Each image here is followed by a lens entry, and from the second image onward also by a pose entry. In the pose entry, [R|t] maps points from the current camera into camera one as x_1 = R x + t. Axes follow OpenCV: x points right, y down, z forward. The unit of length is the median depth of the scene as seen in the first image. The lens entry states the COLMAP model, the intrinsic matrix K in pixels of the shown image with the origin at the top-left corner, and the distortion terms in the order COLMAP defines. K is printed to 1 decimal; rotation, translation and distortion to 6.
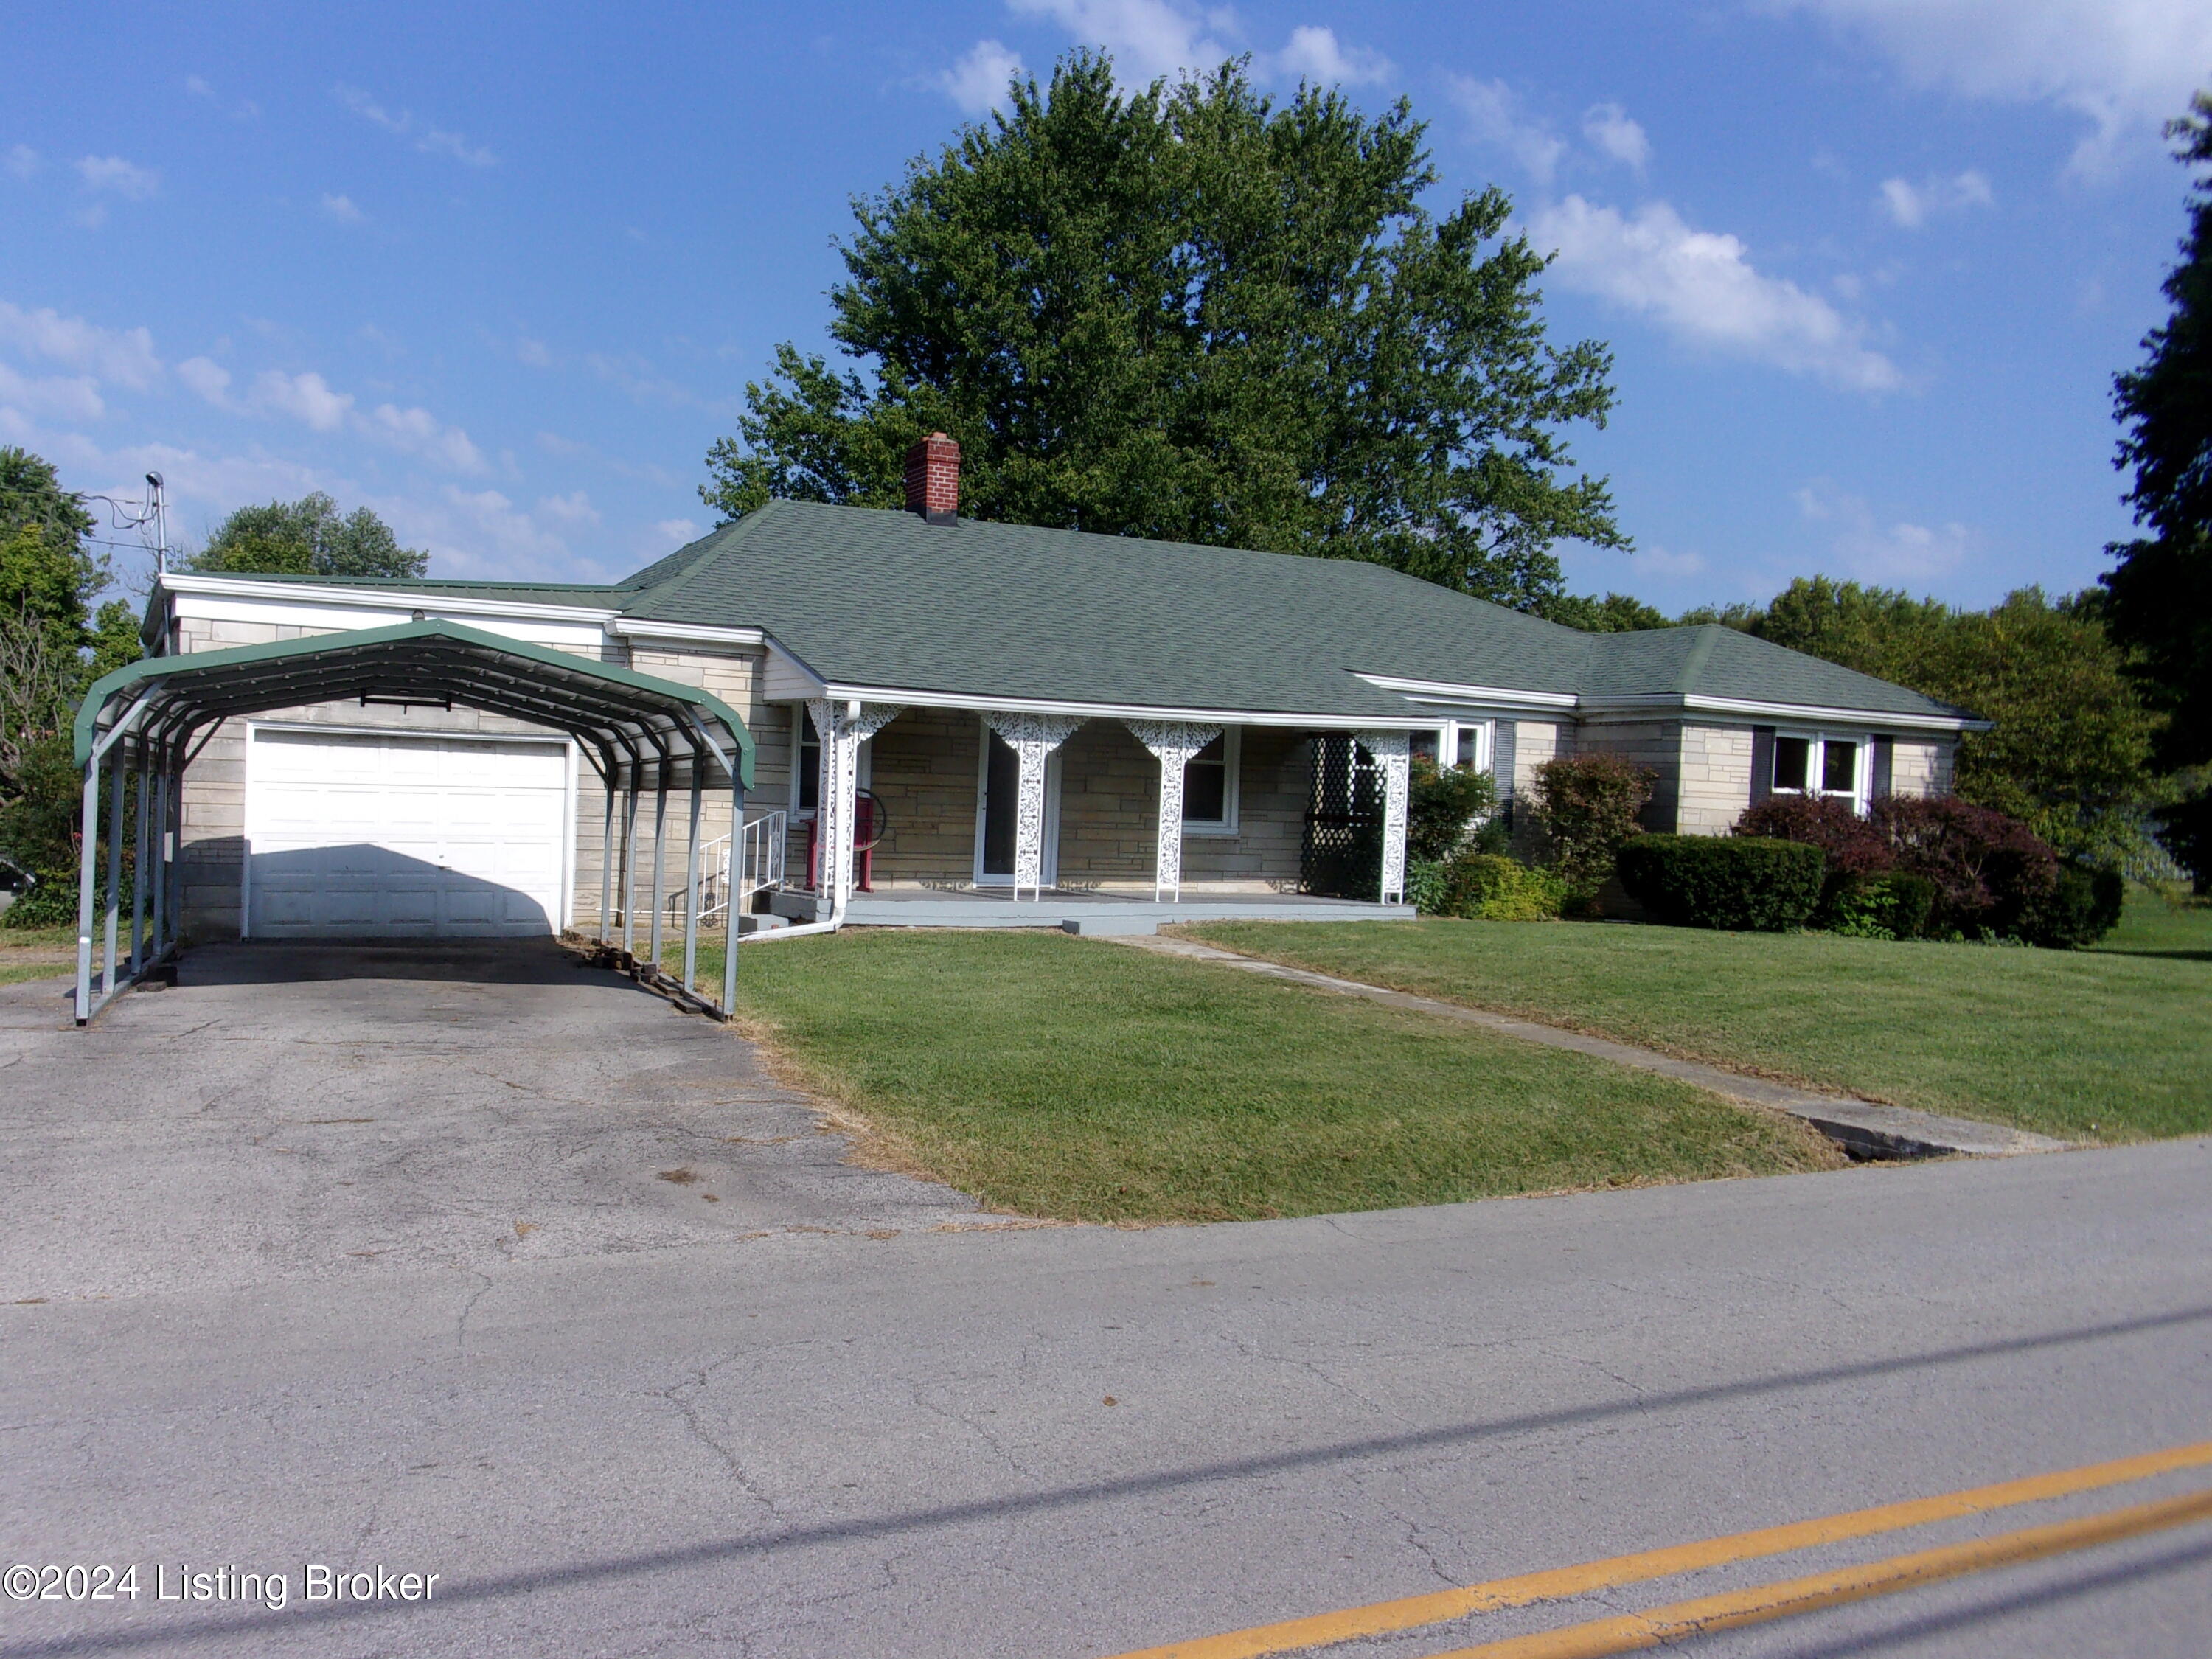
lens RADIAL K [[1776.4, 0, 1106.0], [0, 1776.4, 829.5], [0, 0, 1]] dist [-0.031135, -0.002469]
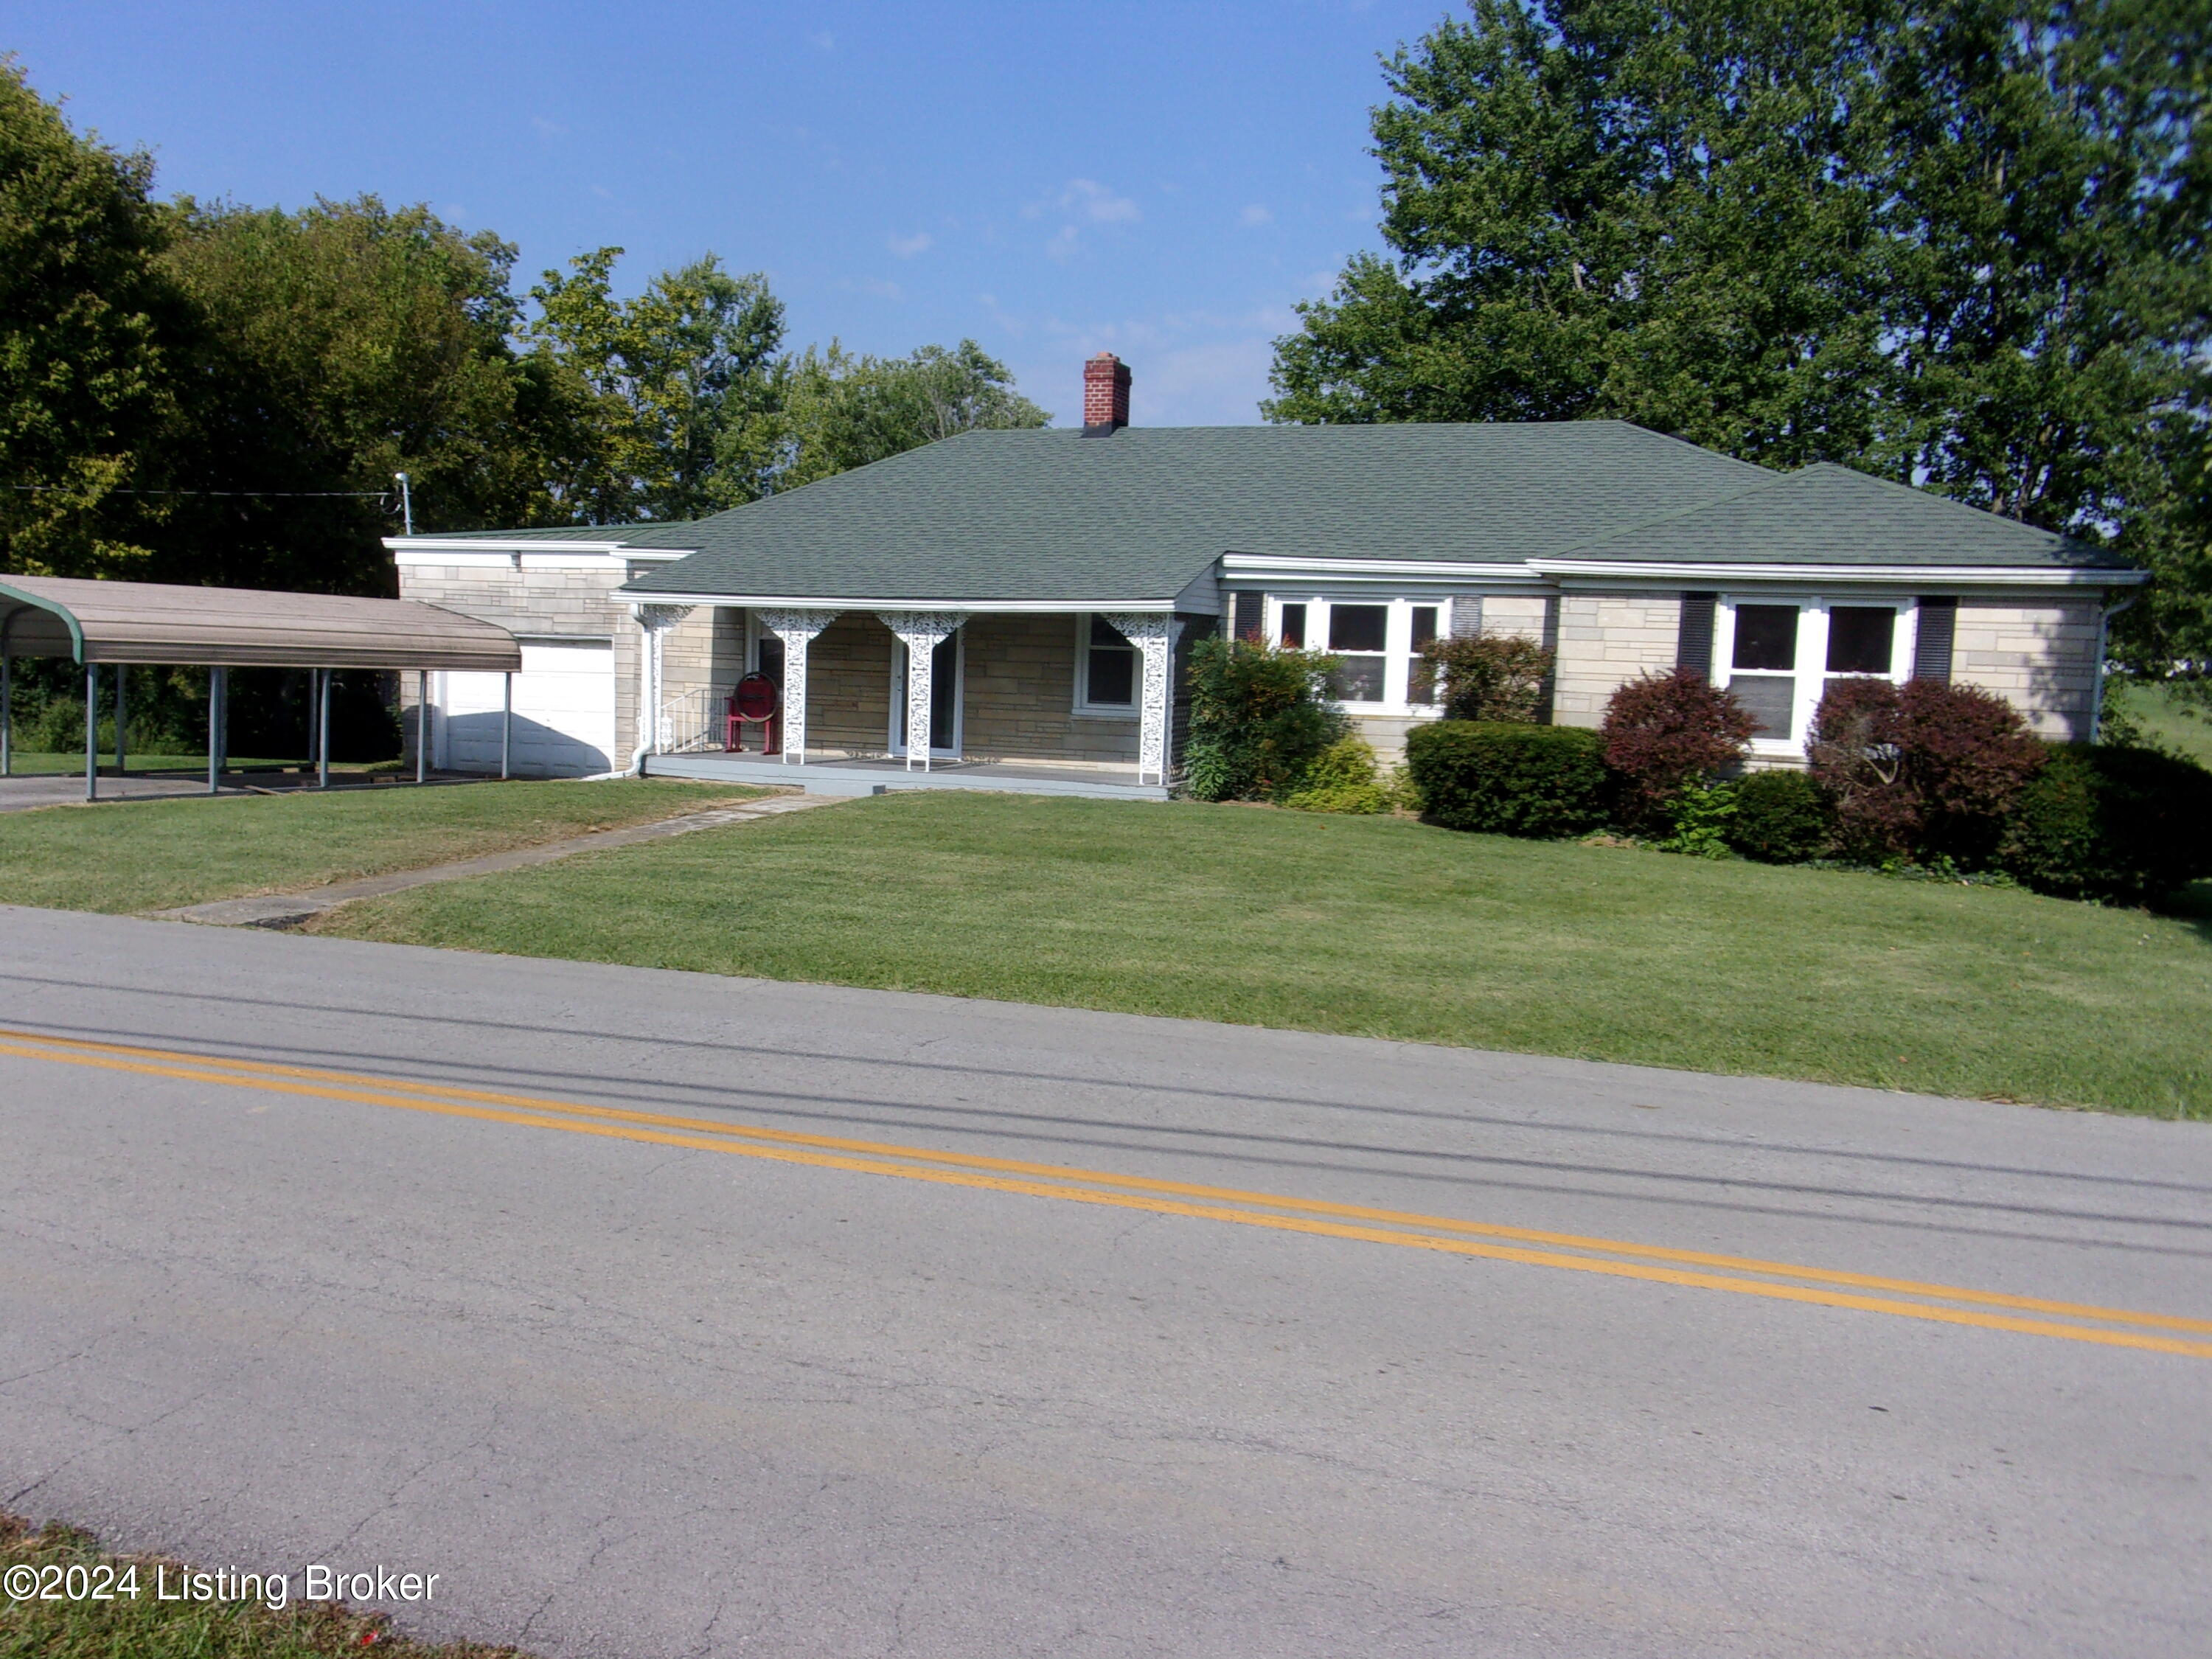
lens RADIAL K [[1811.4, 0, 1106.0], [0, 1811.4, 829.5], [0, 0, 1]] dist [0.037059, -0.002317]
pose [[0.701484, 0.048079, -0.711062, 0.945970], [-0.024826, 0.998765, 0.043041, 0.025914], [0.712253, -0.012540, 0.701811, 0.261403]]
